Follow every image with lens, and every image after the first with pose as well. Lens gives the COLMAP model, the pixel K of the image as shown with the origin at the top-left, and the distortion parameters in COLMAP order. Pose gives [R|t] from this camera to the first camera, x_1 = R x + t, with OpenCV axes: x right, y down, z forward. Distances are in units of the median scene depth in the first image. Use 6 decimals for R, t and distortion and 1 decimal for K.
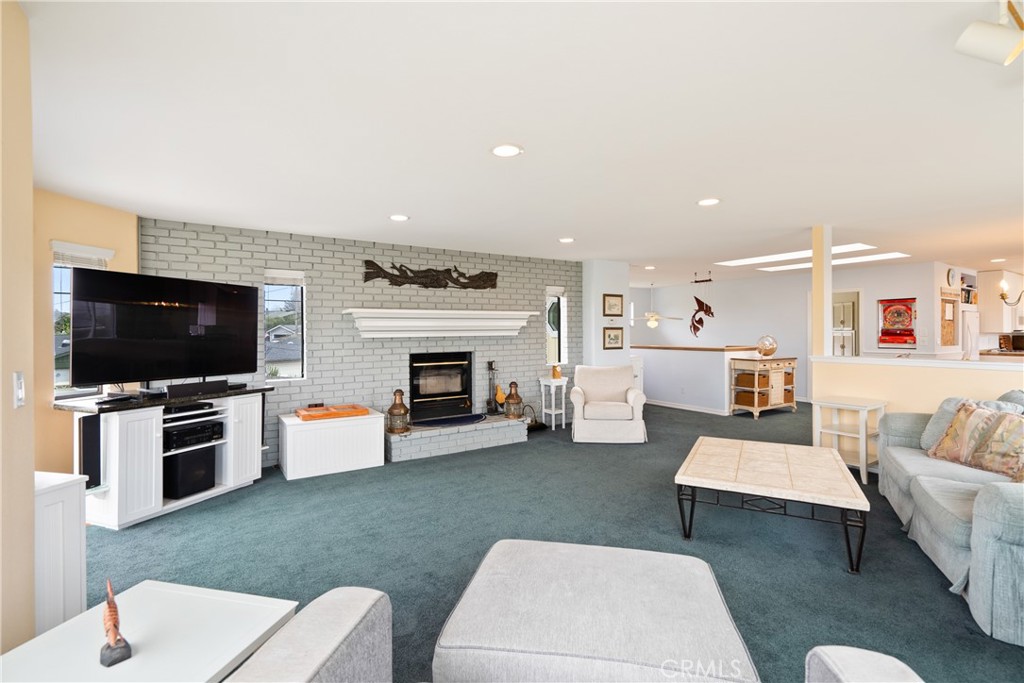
lens RADIAL K [[469.4, 0, 509.4], [0, 469.4, 340.2], [0, 0, 1]] dist [-0.000488, 0.000413]
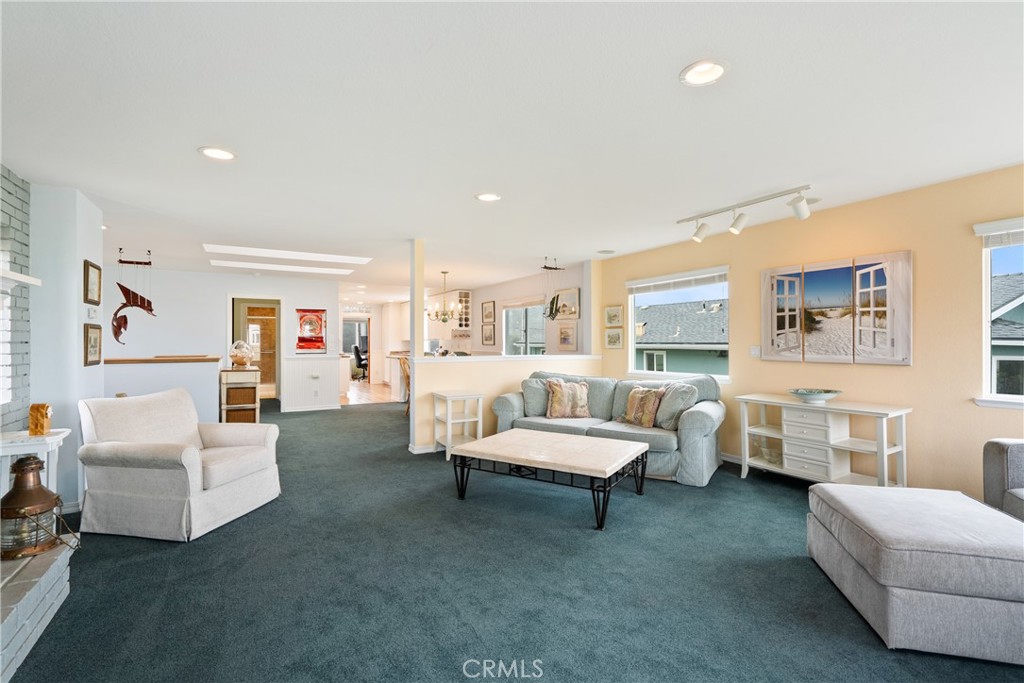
lens RADIAL K [[469.4, 0, 509.4], [0, 469.4, 340.2], [0, 0, 1]] dist [-0.000488, 0.000413]
pose [[0.043816, 0.007644, 0.999010, -0.283077], [0.015224, 0.999850, -0.008319, 0.002561], [-0.998924, 0.015573, 0.043693, 0.477211]]
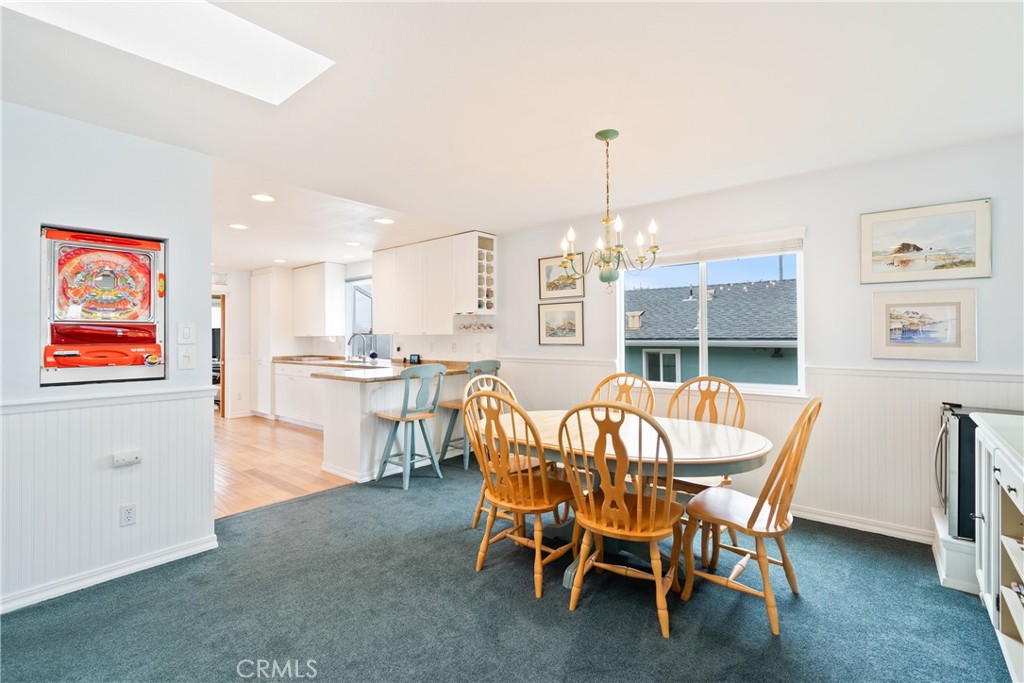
lens RADIAL K [[468.8, 0, 511.3], [0, 468.8, 332.1], [0, 0, 1]] dist [0.012450, -0.000015]
pose [[-0.300375, 0.014254, 0.953715, 0.422626], [0.019855, 0.999765, -0.008689, -0.008792], [-0.953615, 0.016326, -0.300587, 0.833325]]
